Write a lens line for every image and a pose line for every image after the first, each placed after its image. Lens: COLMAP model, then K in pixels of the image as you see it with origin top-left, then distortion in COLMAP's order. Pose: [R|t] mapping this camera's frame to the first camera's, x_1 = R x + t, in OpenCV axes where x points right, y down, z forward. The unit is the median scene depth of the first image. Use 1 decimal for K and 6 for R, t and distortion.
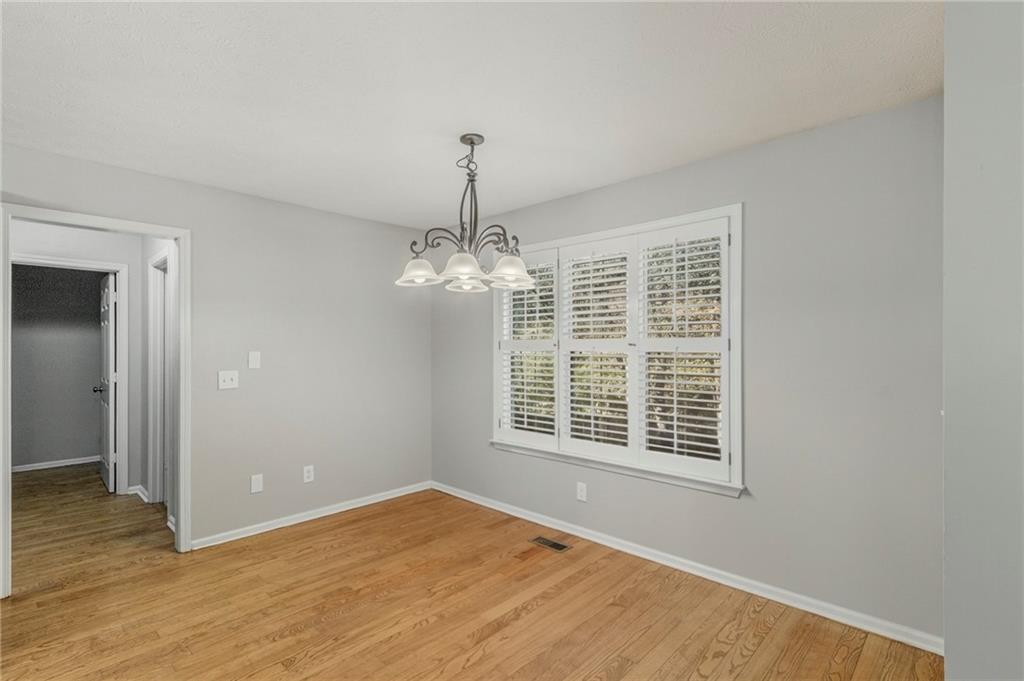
lens RADIAL K [[477.2, 0, 505.1], [0, 477.2, 342.9], [0, 0, 1]] dist [-0.000100, -0.000289]
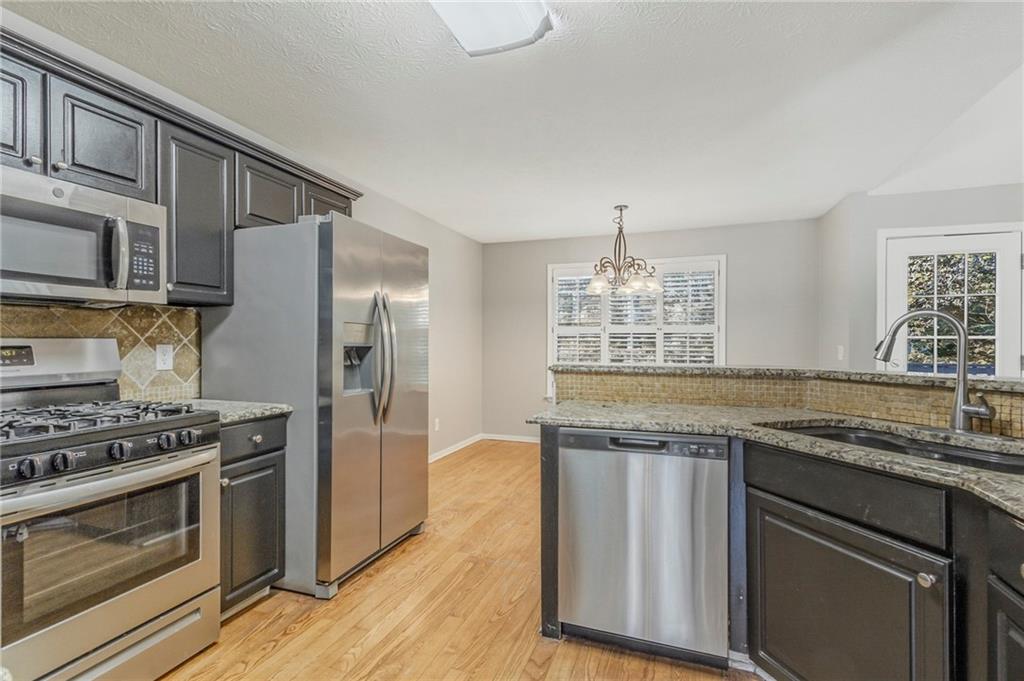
lens RADIAL K [[477.2, 0, 513.2], [0, 477.2, 340.8], [0, 0, 1]] dist [-0.000100, -0.000289]
pose [[0.916931, 0.005094, 0.399013, -1.022933], [-0.006439, 0.999977, 0.002031, 0.053481], [-0.398993, -0.004431, 0.916943, -0.403050]]
